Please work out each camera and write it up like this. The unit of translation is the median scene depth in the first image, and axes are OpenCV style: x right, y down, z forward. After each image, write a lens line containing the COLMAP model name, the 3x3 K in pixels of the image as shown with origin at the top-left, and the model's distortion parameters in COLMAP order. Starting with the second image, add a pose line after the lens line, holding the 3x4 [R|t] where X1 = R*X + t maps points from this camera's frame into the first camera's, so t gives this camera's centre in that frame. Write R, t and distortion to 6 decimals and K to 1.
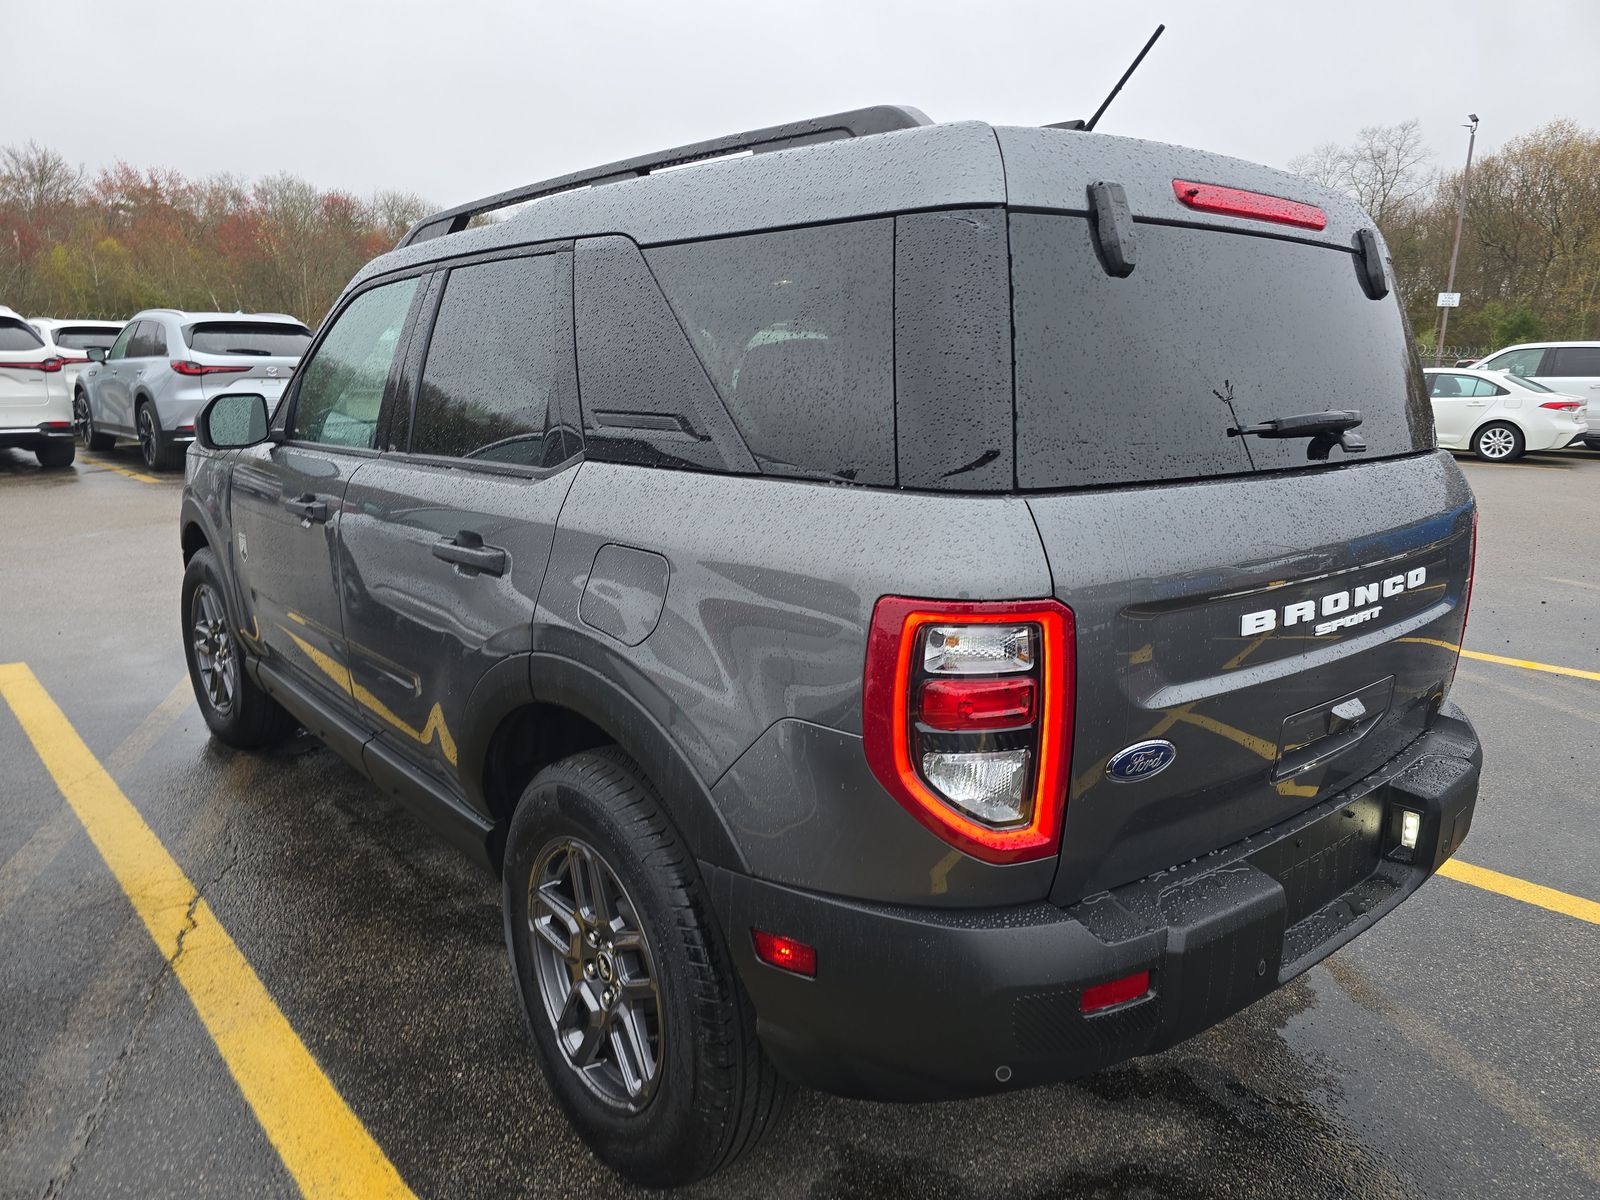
lens RADIAL K [[1090.1, 0, 799.0], [0, 1090.1, 601.6], [0, 0, 1]] dist [0.021100, -0.013837]
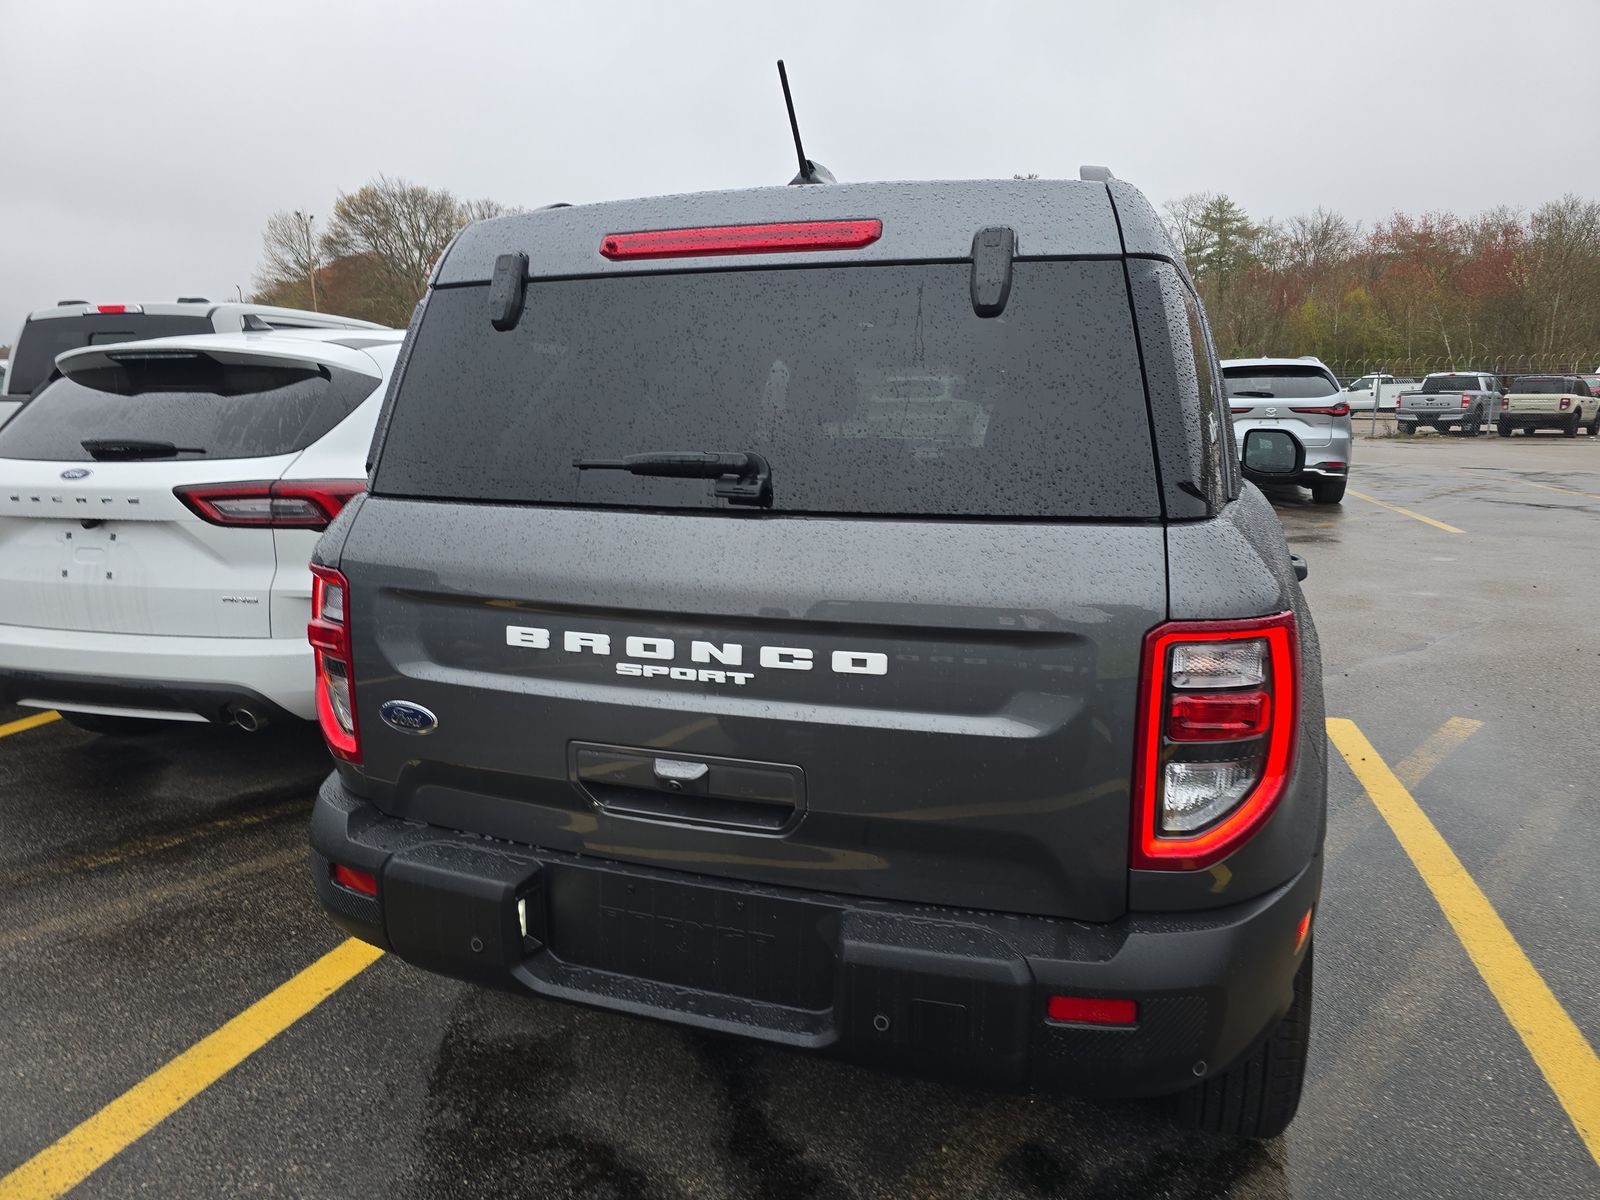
lens RADIAL K [[1090.1, 0, 790.6], [0, 1090.1, 603.2], [0, 0, 1]] dist [0.021100, -0.013837]
pose [[0.502008, 0.145186, -0.852589, 0.179466], [-0.174739, 0.982505, 0.064422, -0.015825], [0.847027, 0.116640, 0.518595, 0.079876]]
